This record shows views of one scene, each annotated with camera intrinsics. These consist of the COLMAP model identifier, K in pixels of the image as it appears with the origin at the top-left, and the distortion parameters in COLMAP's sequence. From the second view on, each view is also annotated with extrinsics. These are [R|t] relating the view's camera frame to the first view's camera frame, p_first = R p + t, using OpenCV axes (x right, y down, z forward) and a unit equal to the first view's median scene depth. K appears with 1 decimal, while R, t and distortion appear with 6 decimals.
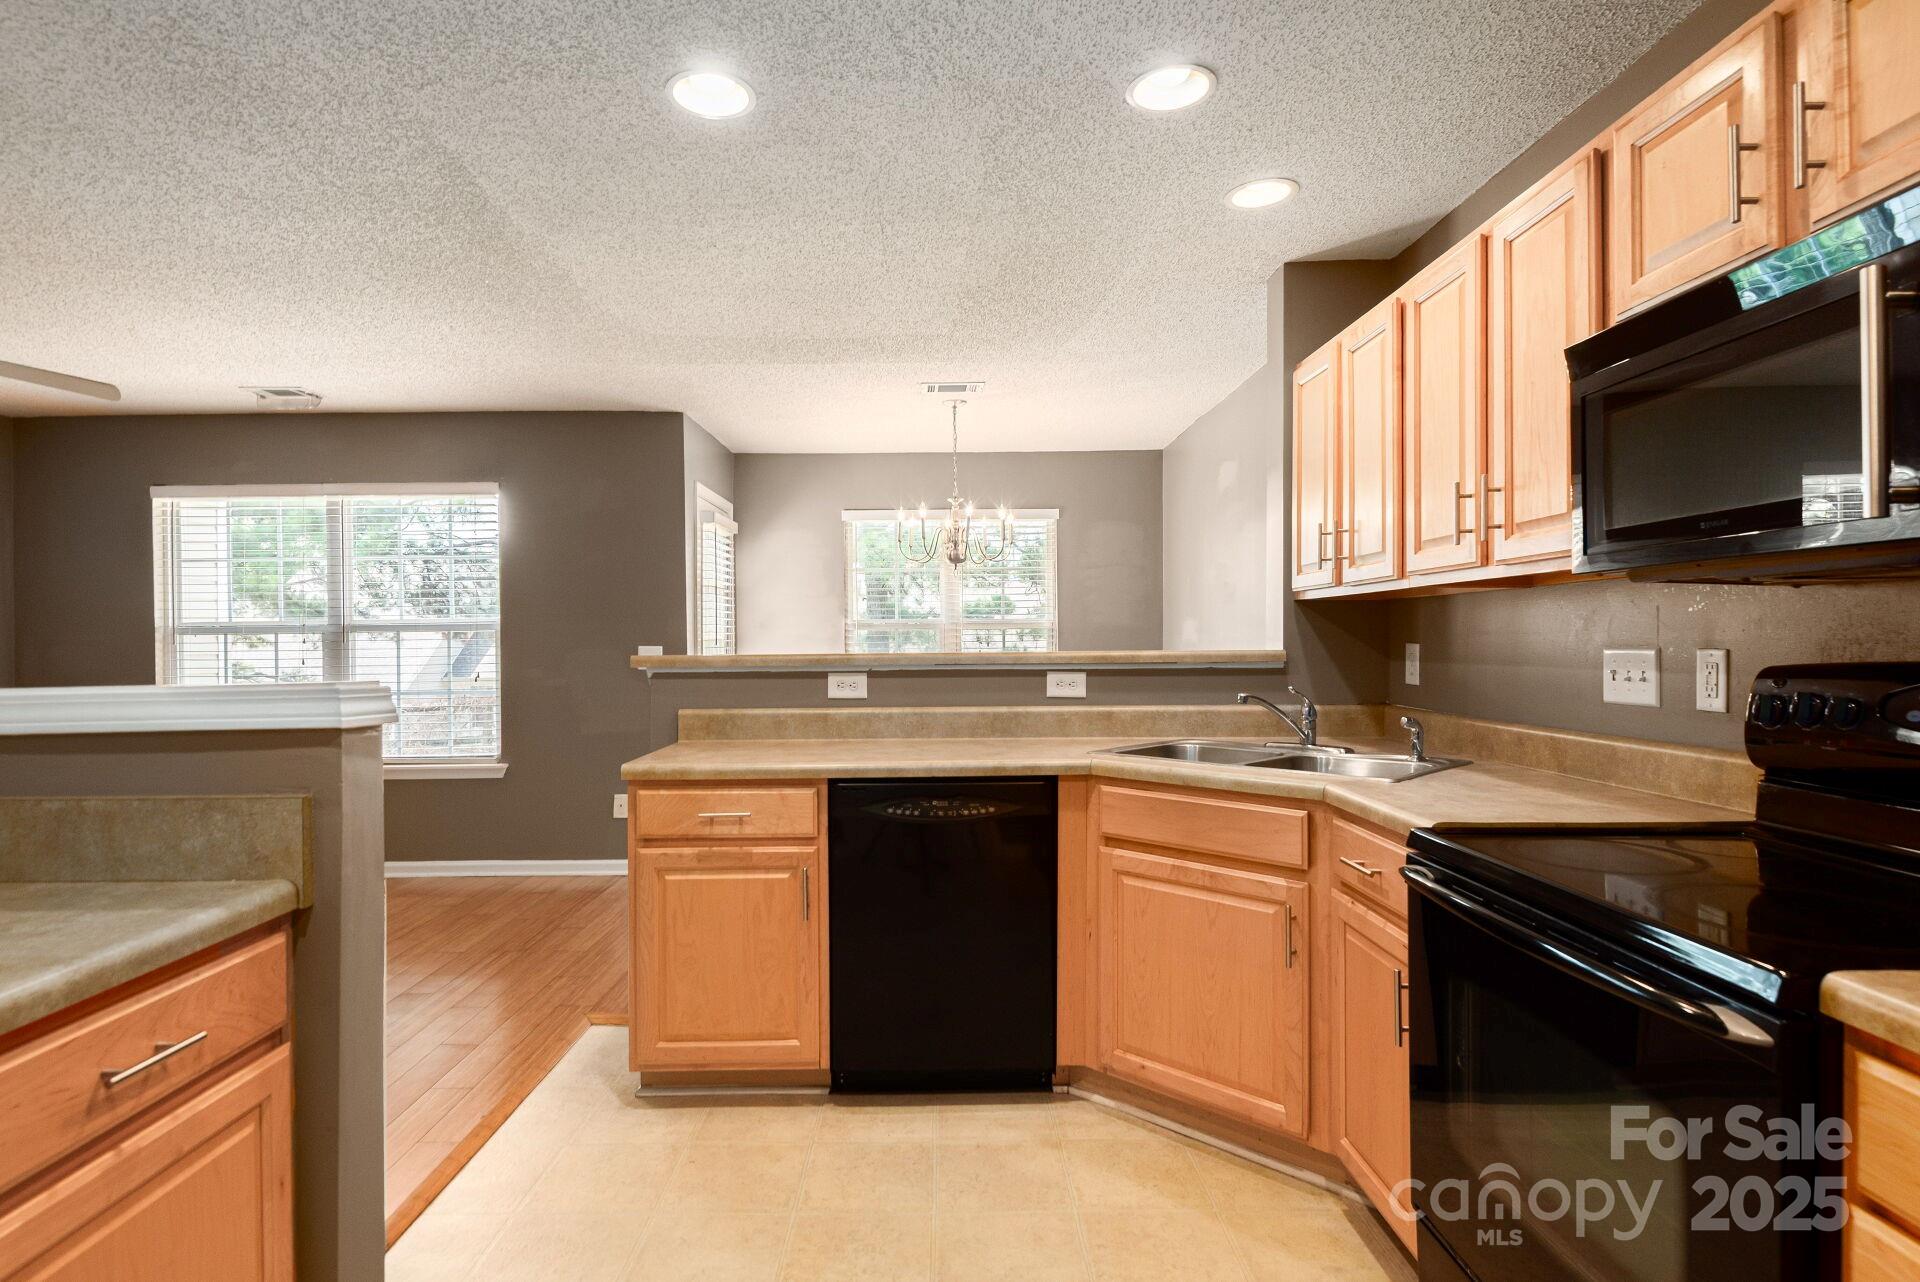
lens RADIAL K [[1009.2, 0, 960.7], [0, 1009.2, 640.8], [0, 0, 1]] dist [0.028240, -0.000311]
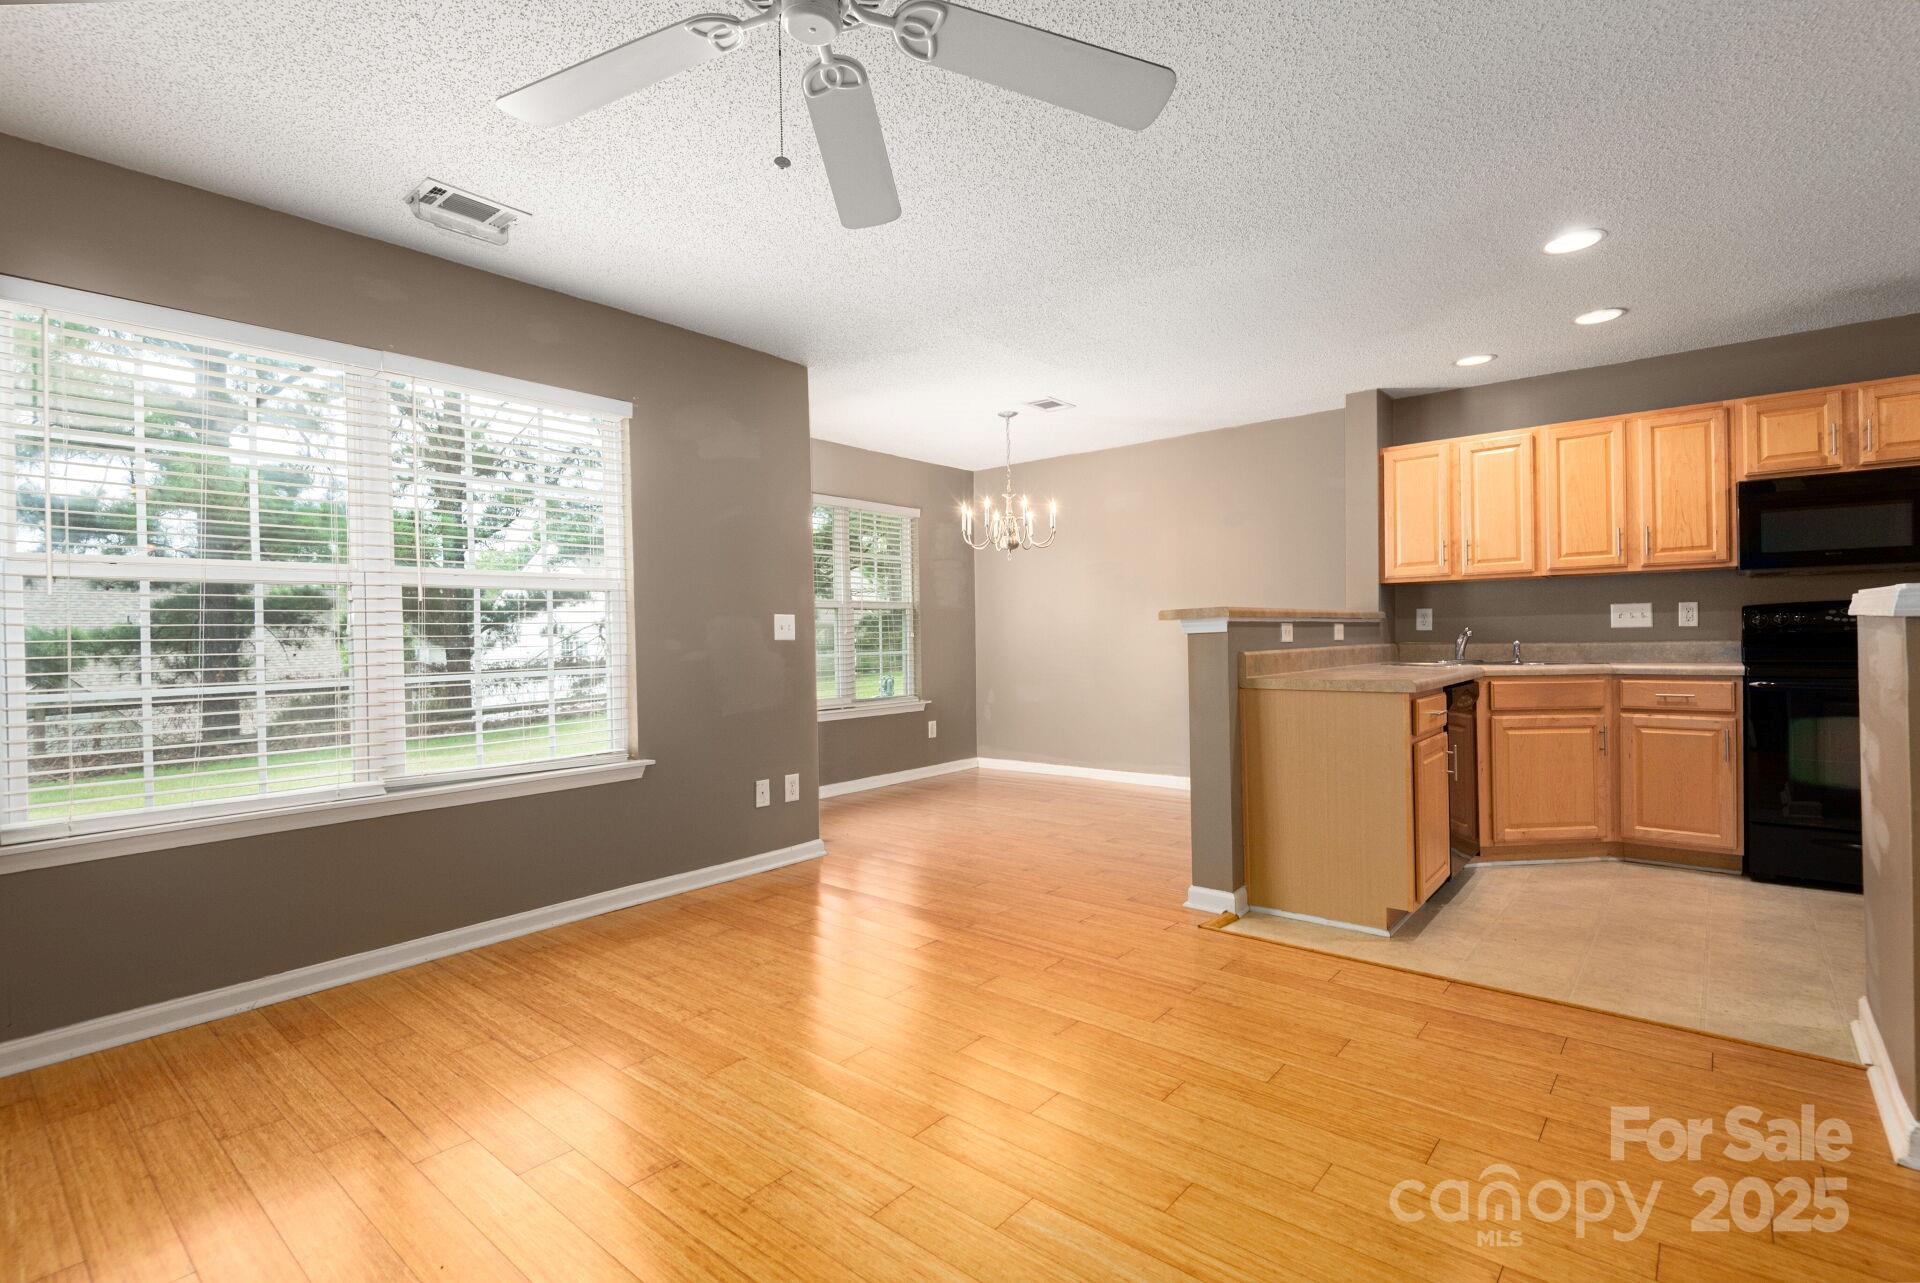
lens RADIAL K [[899.6, 0, 966.5], [0, 899.6, 634.1], [0, 0, 1]] dist [0.003154, -0.003452]
pose [[0.648681, -0.003107, 0.761054, -1.333206], [0.013525, 0.999881, -0.007446, 0.050064], [-0.760941, 0.015124, 0.648645, 0.560661]]
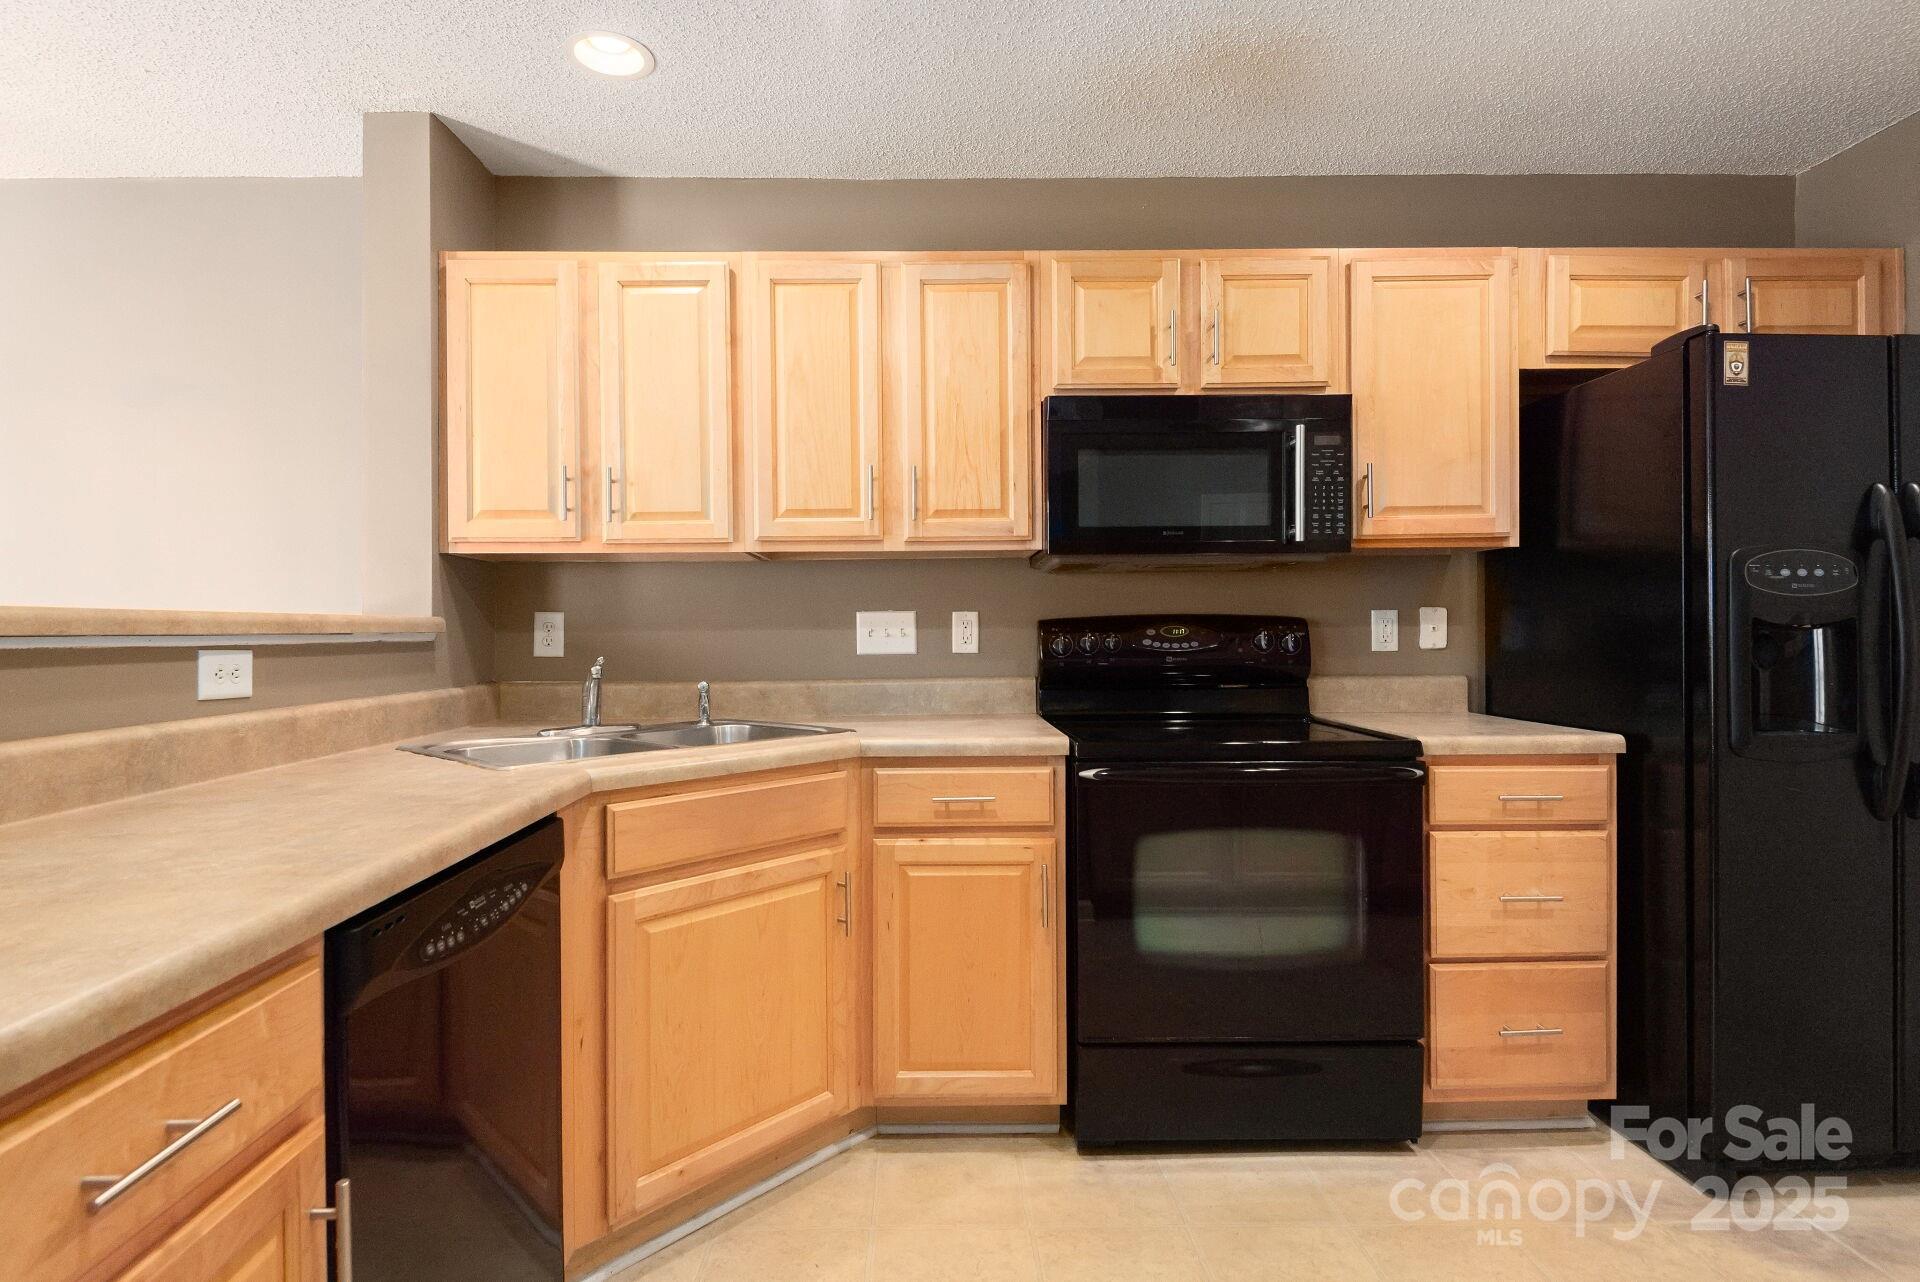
lens RADIAL K [[961.6, 0, 923.8], [0, 961.6, 626.7], [0, 0, 1]] dist [0.004958, -0.003108]
pose [[0.006262, 0.009925, 0.999931, -0.410435], [0.009301, 0.999907, -0.009983, 0.027283], [-0.999937, 0.009363, 0.006169, 0.645611]]
